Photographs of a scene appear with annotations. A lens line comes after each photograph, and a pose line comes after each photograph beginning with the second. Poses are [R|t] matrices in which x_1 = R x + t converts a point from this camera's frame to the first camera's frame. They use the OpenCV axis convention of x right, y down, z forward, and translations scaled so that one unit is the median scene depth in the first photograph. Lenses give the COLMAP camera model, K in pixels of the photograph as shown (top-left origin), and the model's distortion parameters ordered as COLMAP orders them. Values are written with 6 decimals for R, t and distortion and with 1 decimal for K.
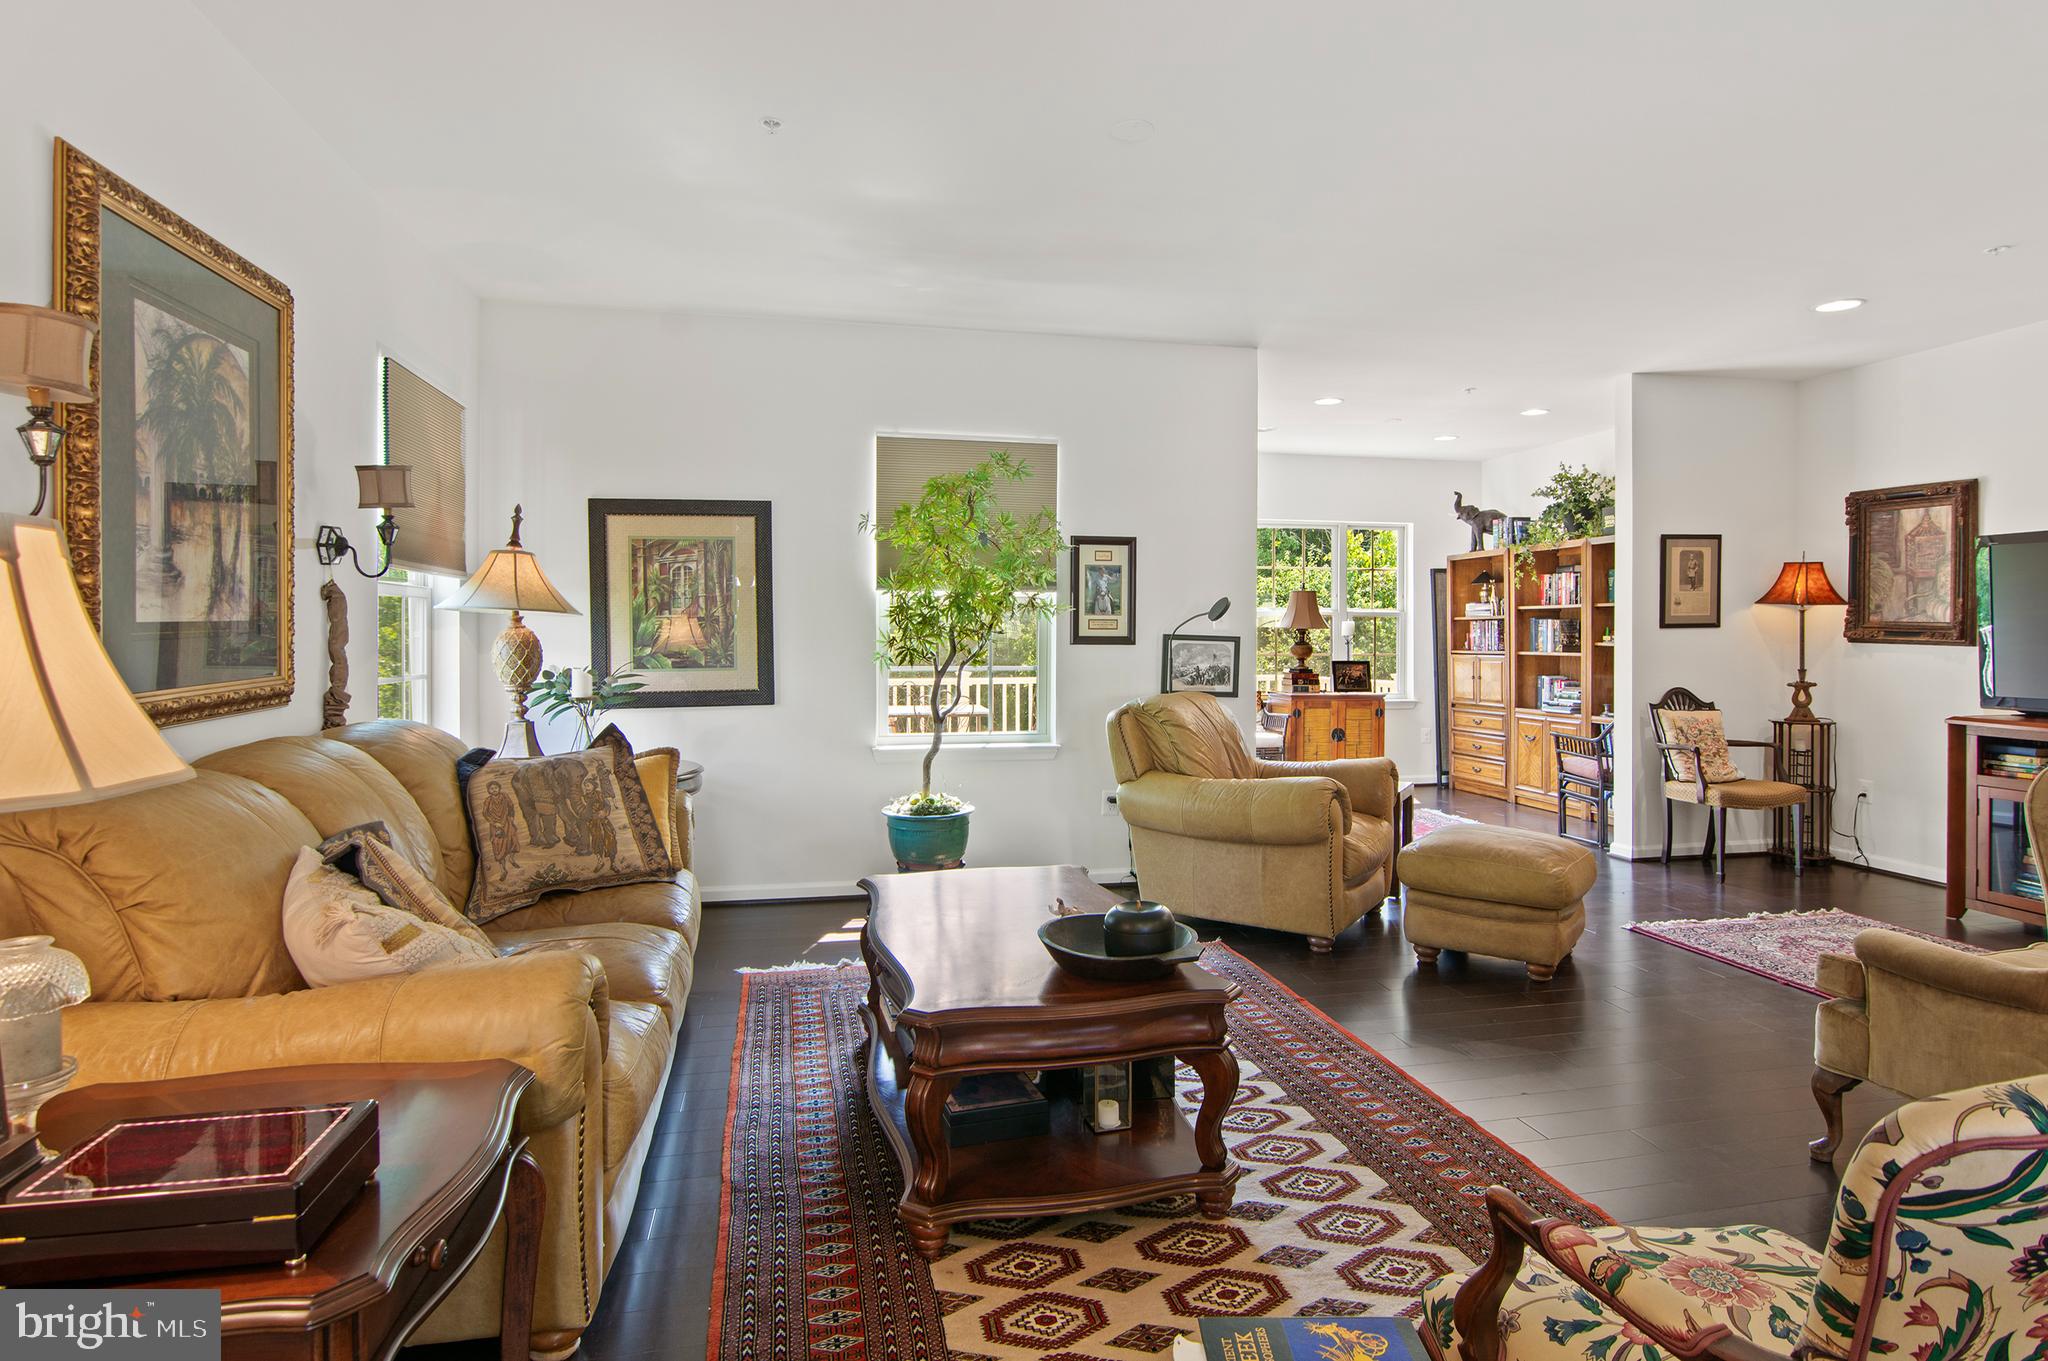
lens RADIAL K [[1102.5, 0, 1046.9], [0, 1102.5, 645.0], [0, 0, 1]] dist [-0.005354, -0.005977]
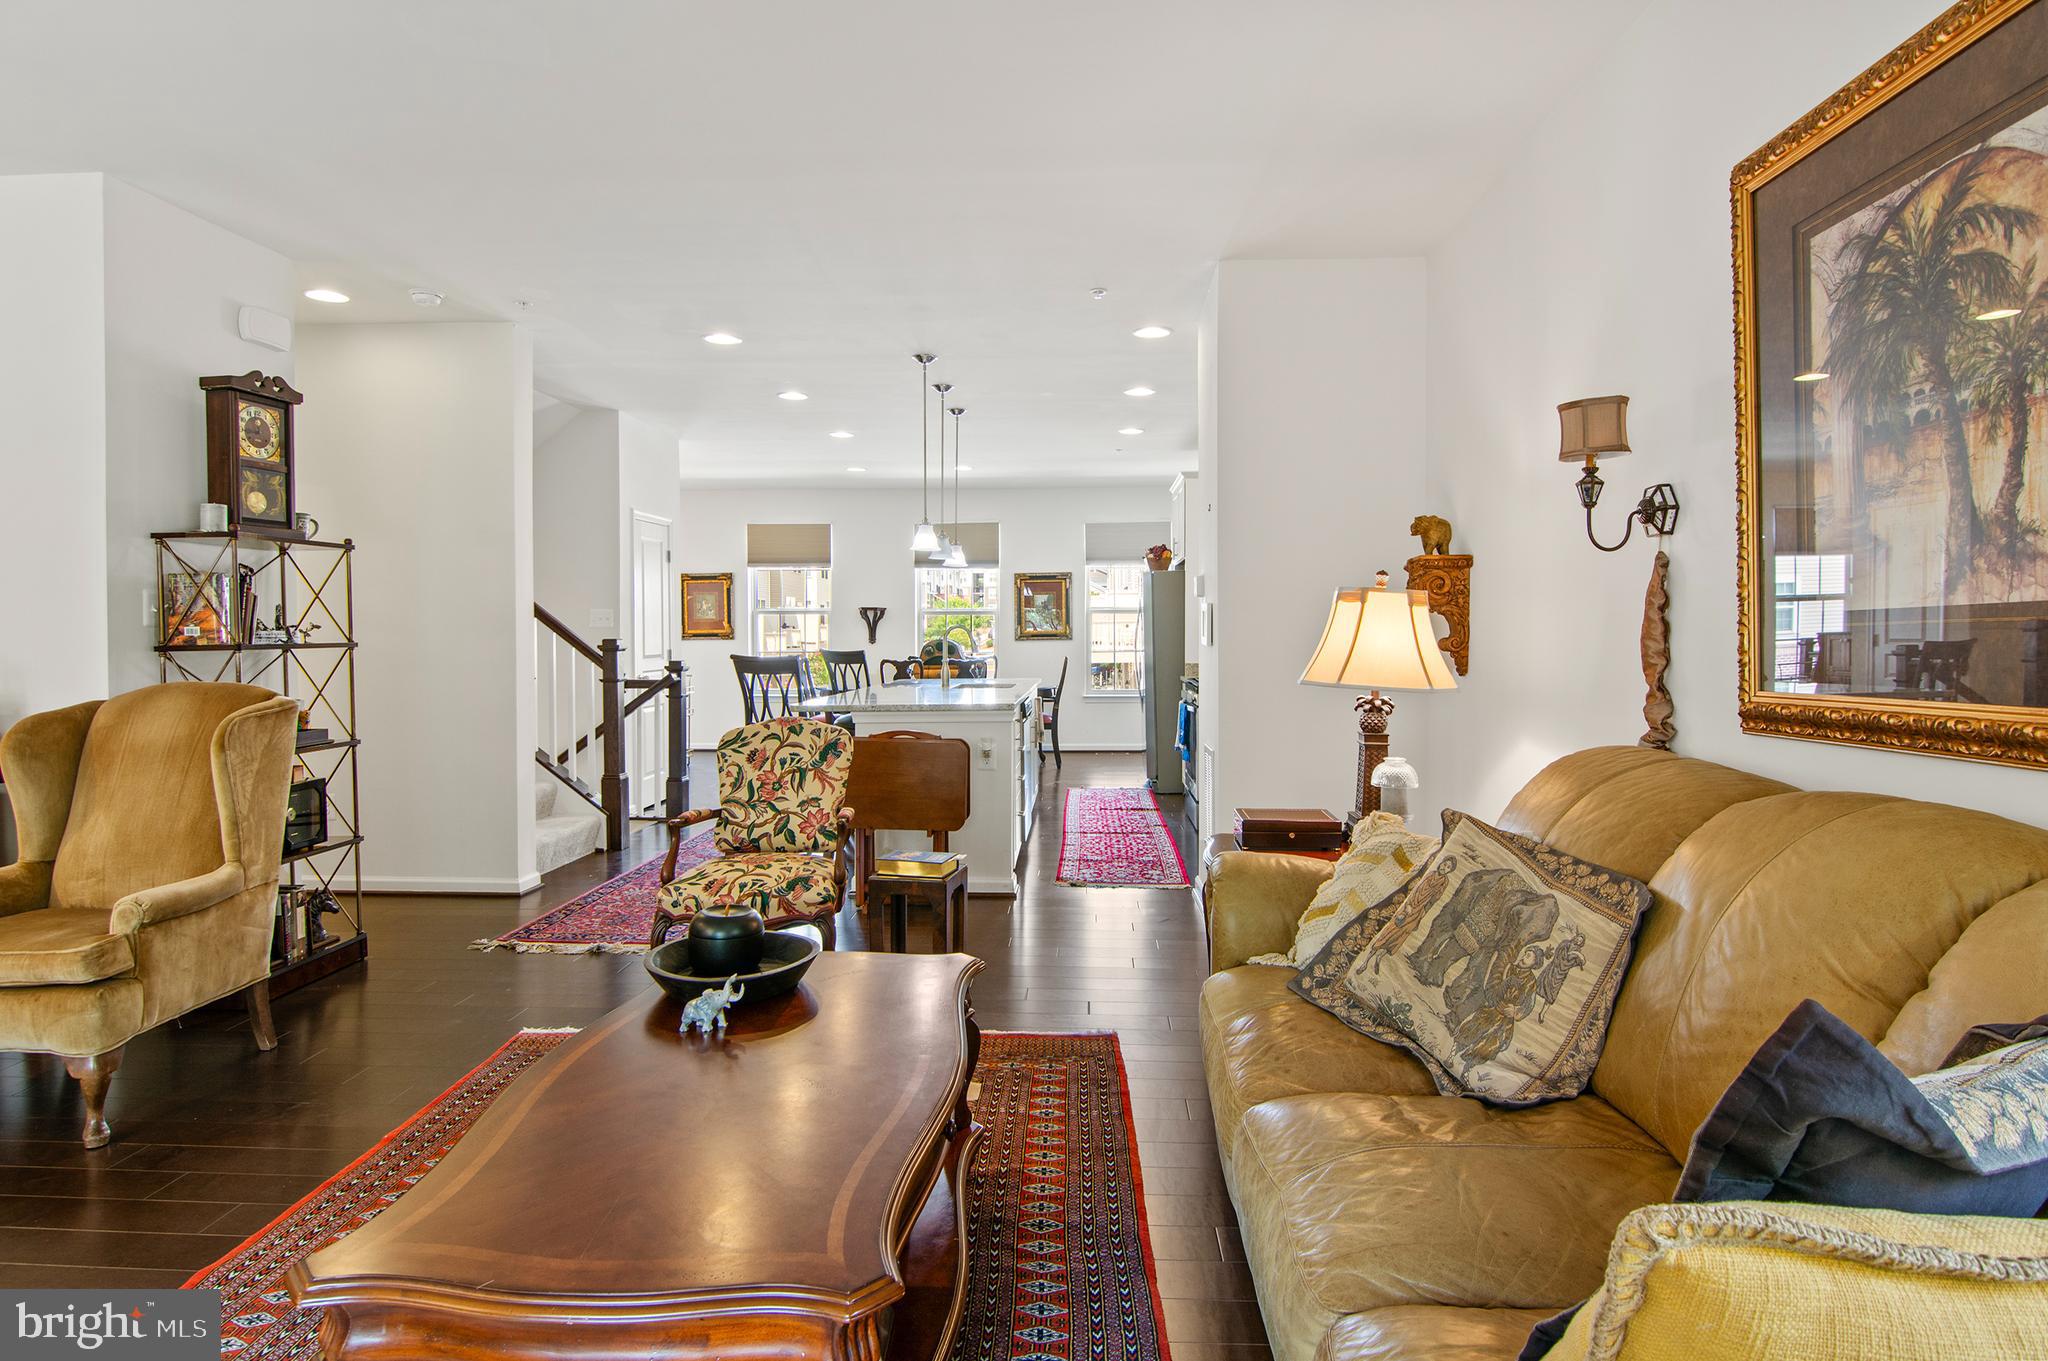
lens RADIAL K [[1102.5, 0, 1044.6], [0, 1102.5, 650.4], [0, 0, 1]] dist [-0.005354, -0.005977]
pose [[-0.967228, -0.002199, 0.253898, -0.209936], [0.005100, 0.999592, 0.028089, -0.008284], [-0.253857, 0.028463, -0.966823, 0.900301]]
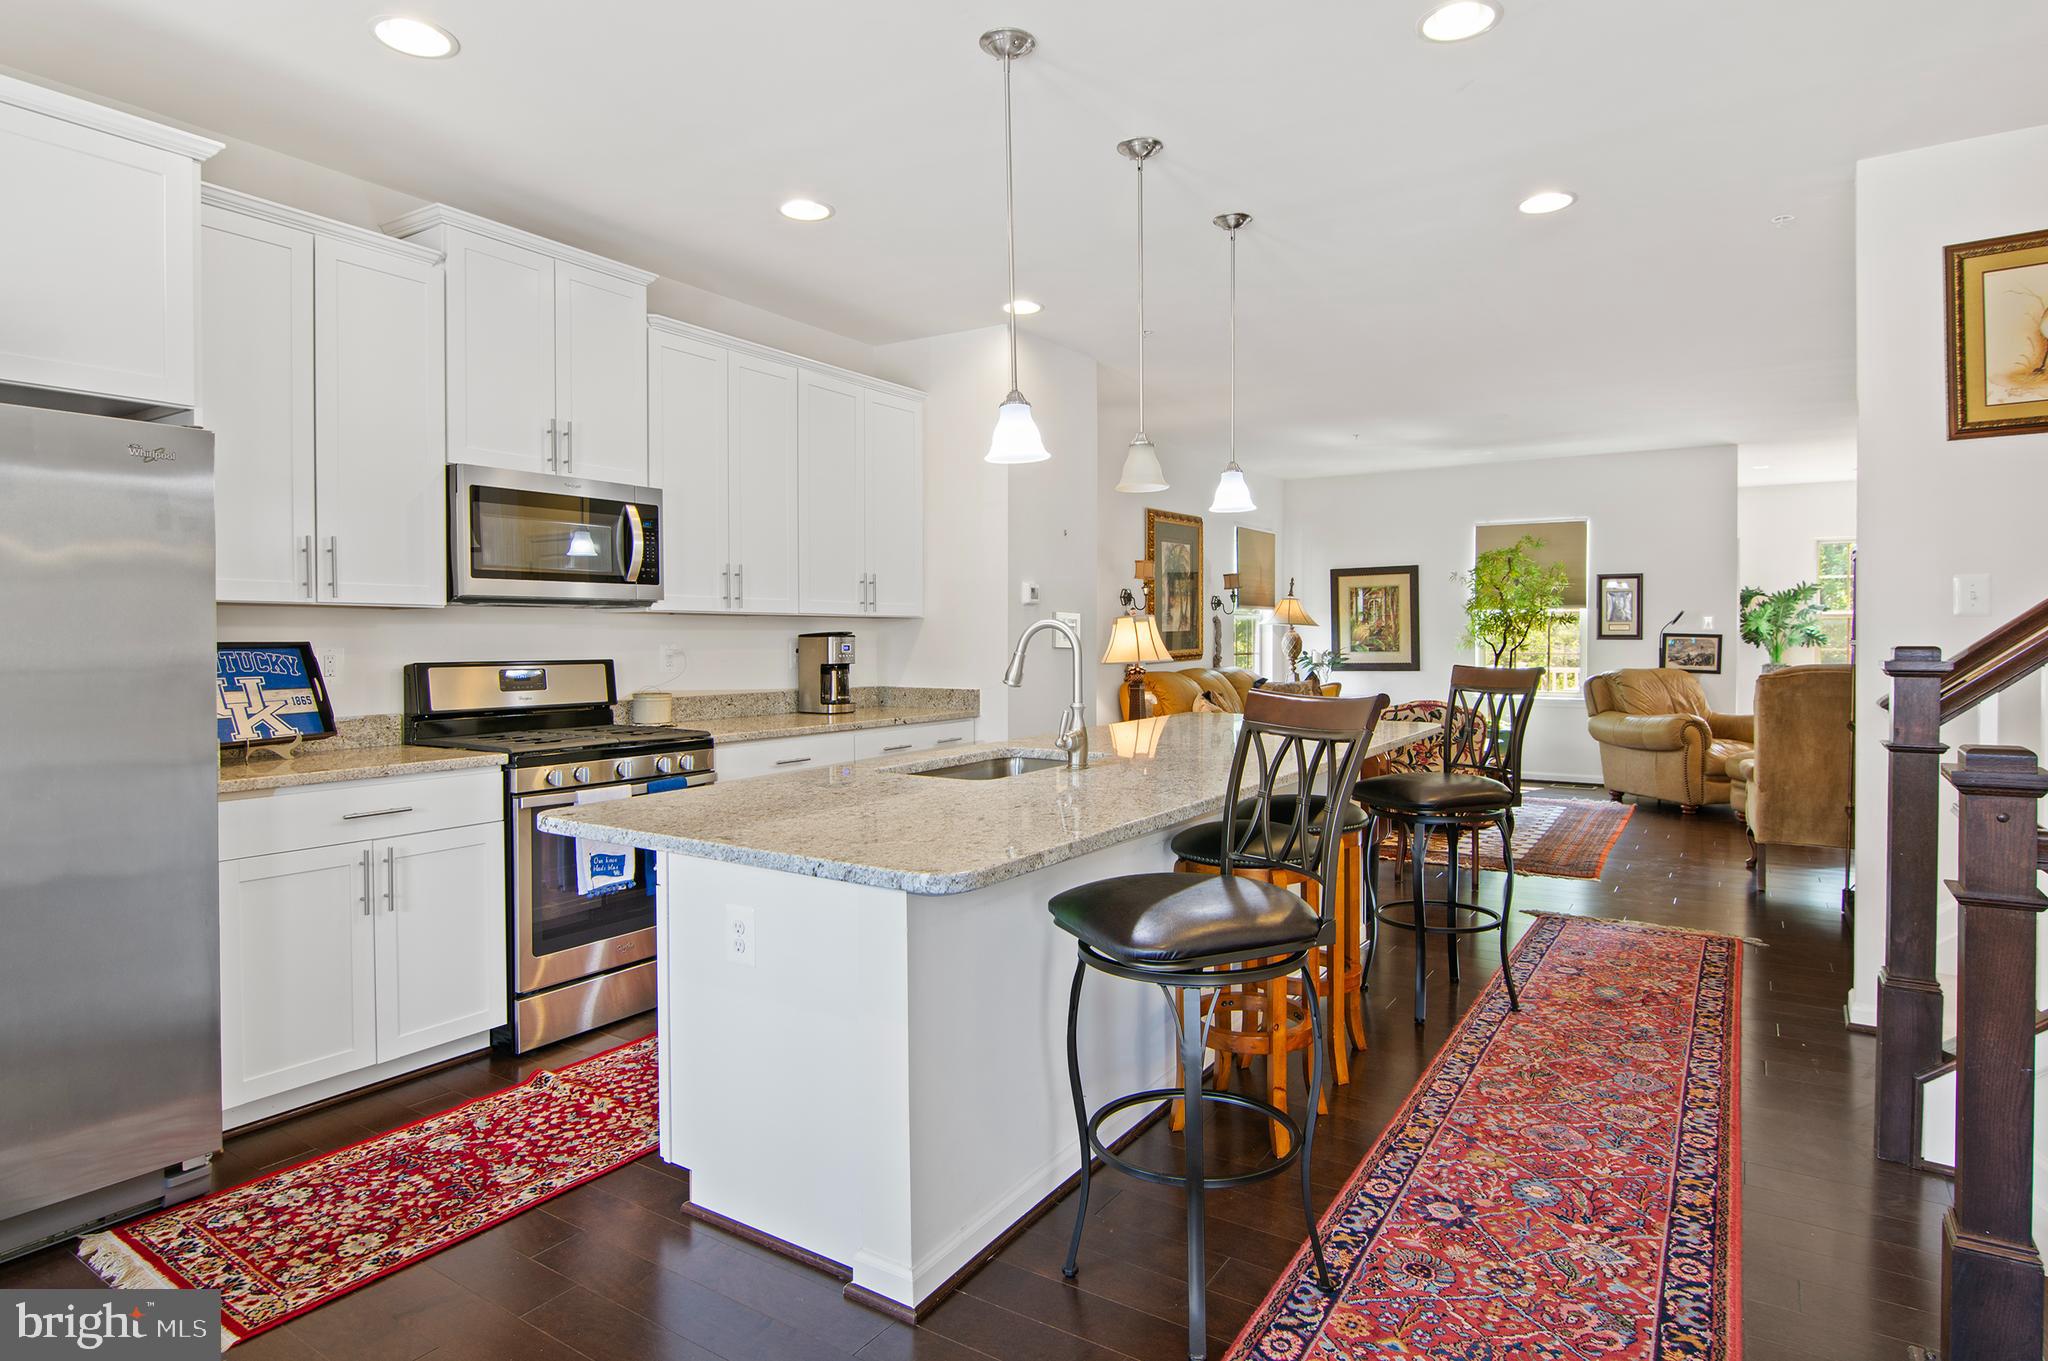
lens RADIAL K [[1102.5, 0, 1036.3], [0, 1102.5, 653.1], [0, 0, 1]] dist [-0.005354, -0.005977]
pose [[0.702215, 0.006634, -0.711934, 0.652620], [-0.002367, 0.999973, 0.006983, 0.010990], [0.711961, -0.003218, 0.702212, -0.824031]]
